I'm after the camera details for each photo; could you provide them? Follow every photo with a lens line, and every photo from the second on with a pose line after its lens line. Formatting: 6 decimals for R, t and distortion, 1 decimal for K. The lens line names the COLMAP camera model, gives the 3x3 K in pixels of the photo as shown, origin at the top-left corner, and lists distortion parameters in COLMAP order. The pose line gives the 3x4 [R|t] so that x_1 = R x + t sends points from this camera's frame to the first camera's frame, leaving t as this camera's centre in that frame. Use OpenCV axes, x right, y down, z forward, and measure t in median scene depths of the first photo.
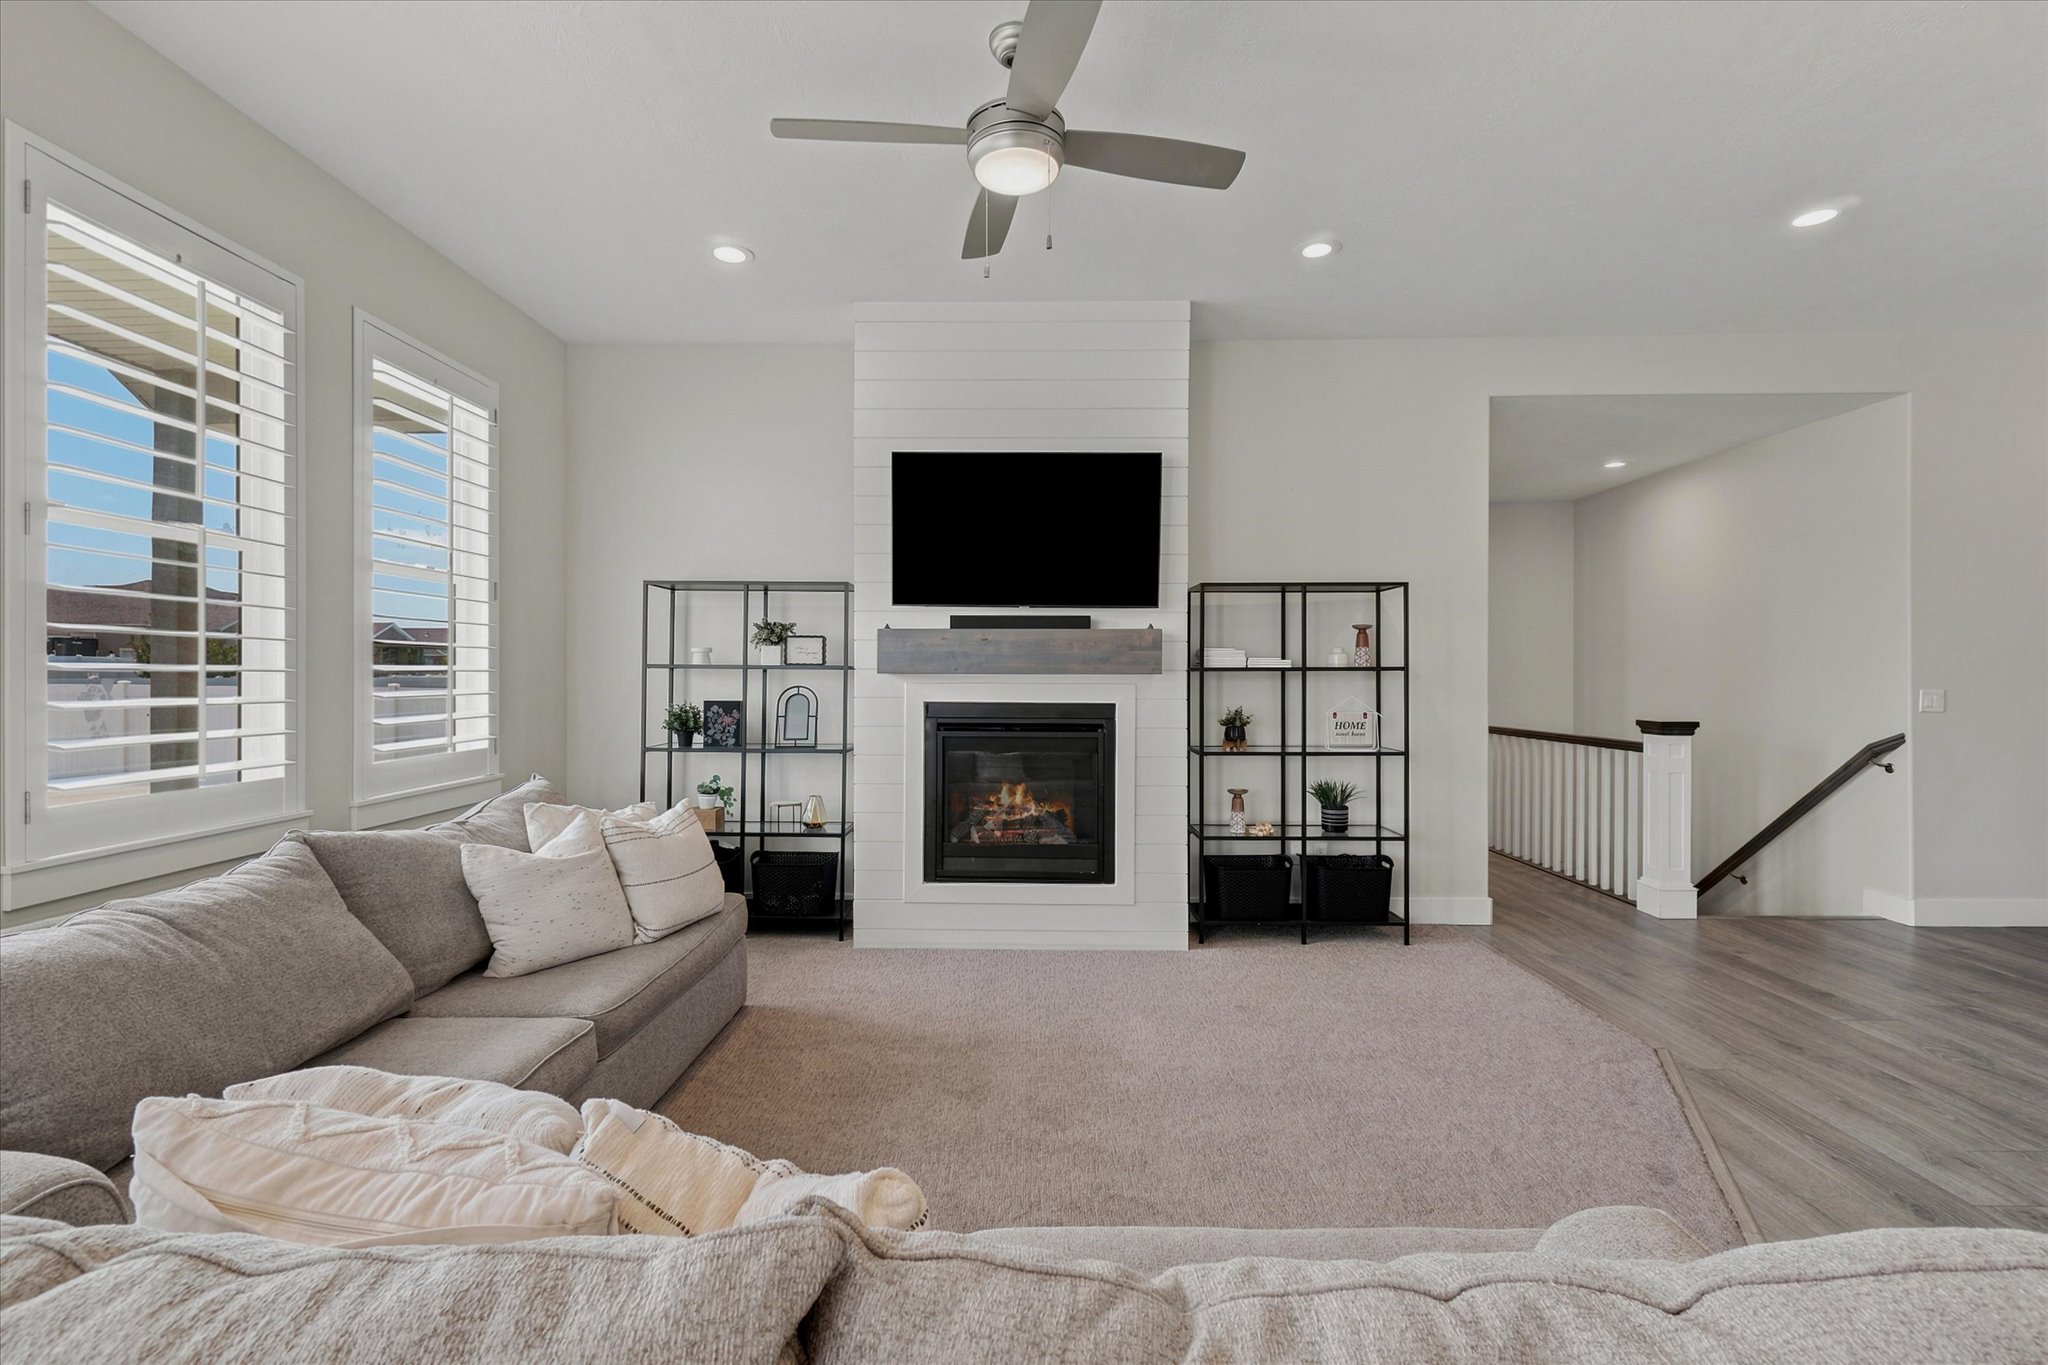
lens RADIAL K [[933.4, 0, 1009.3], [0, 933.4, 669.5], [0, 0, 1]] dist [-0.004381, 0.000867]
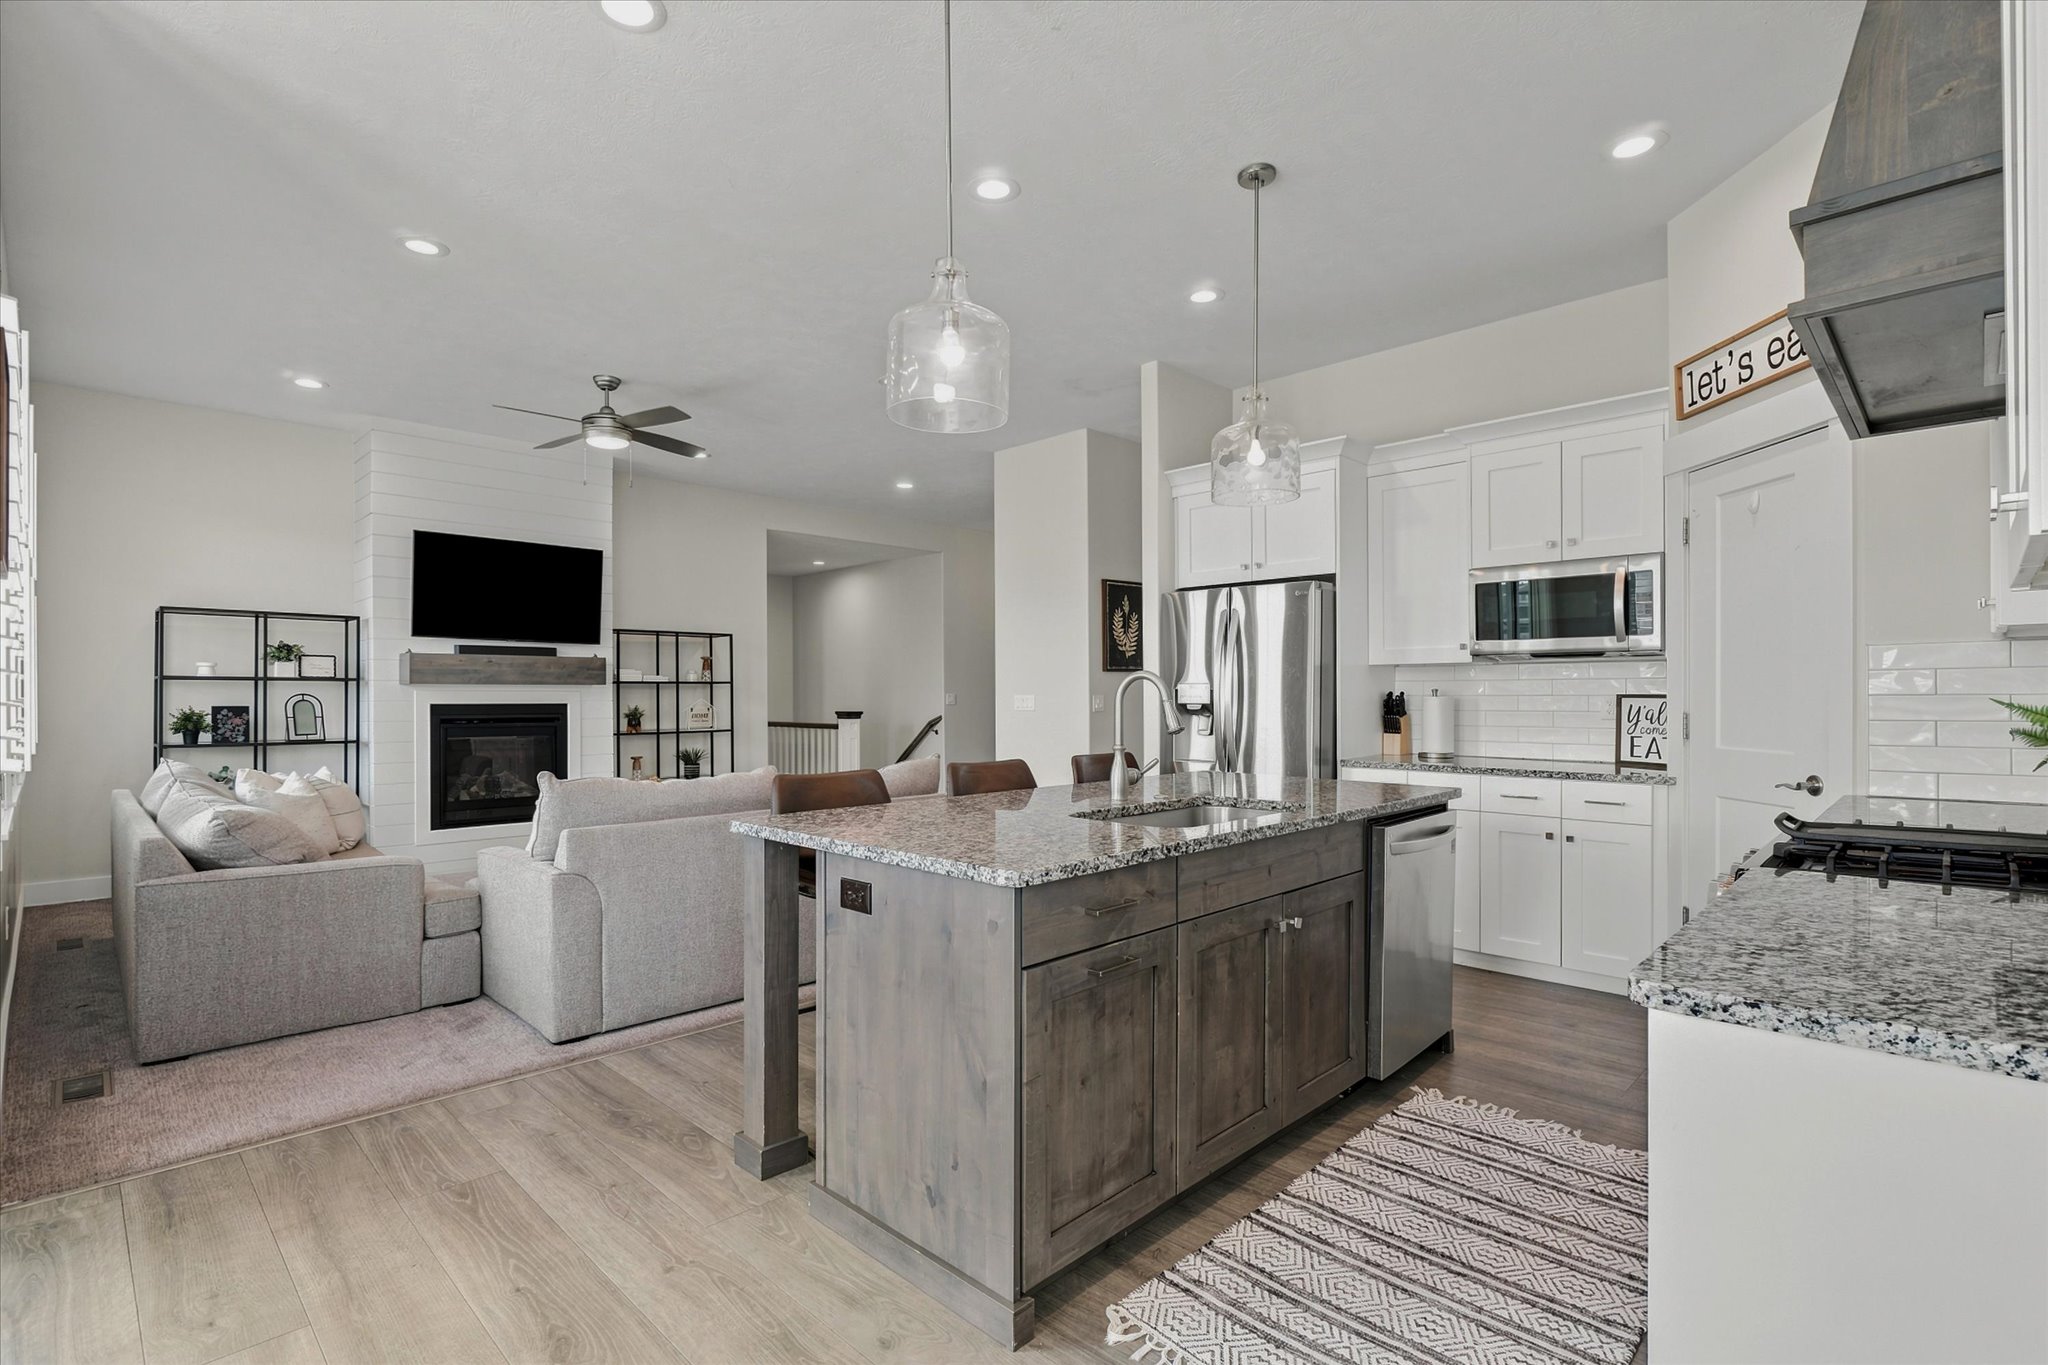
lens RADIAL K [[960.0, 0, 1012.2], [0, 960.0, 698.8], [0, 0, 1]] dist [0.002906, -0.002401]
pose [[0.689164, -0.006782, 0.724574, -0.528815], [0.001633, 0.999968, 0.007806, 0.016175], [-0.724603, -0.004196, 0.689153, -0.645767]]
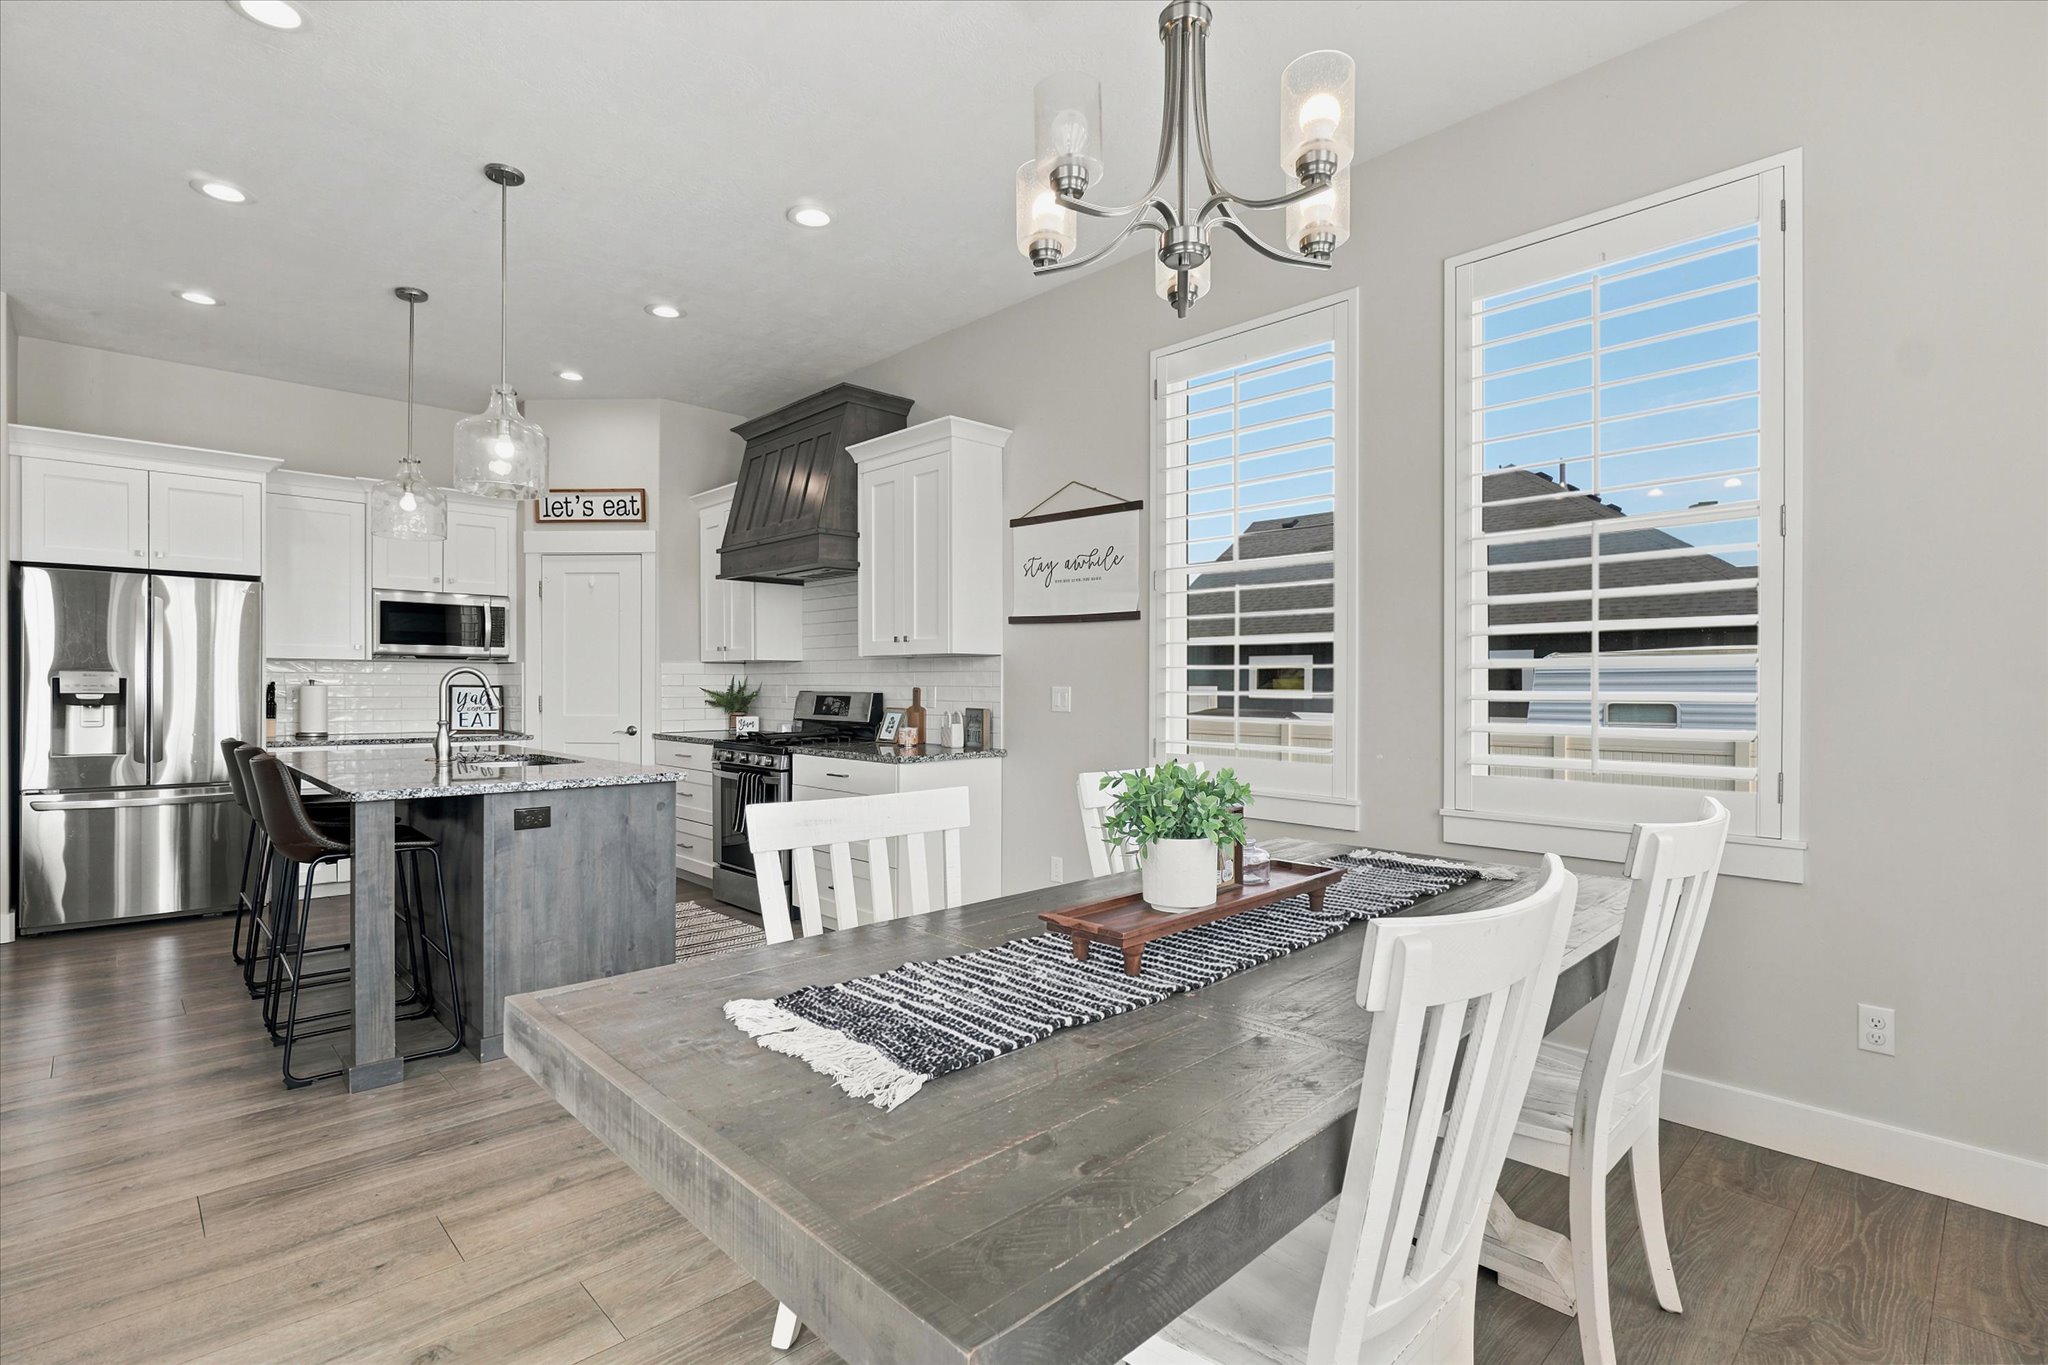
lens RADIAL K [[933.4, 0, 1030.5], [0, 933.4, 695.9], [0, 0, 1]] dist [-0.004381, 0.000867]
pose [[-0.719080, -0.012411, 0.694817, -0.986350], [-0.005145, 0.999908, 0.012537, 0.014984], [-0.694908, 0.005440, -0.719078, -0.019715]]
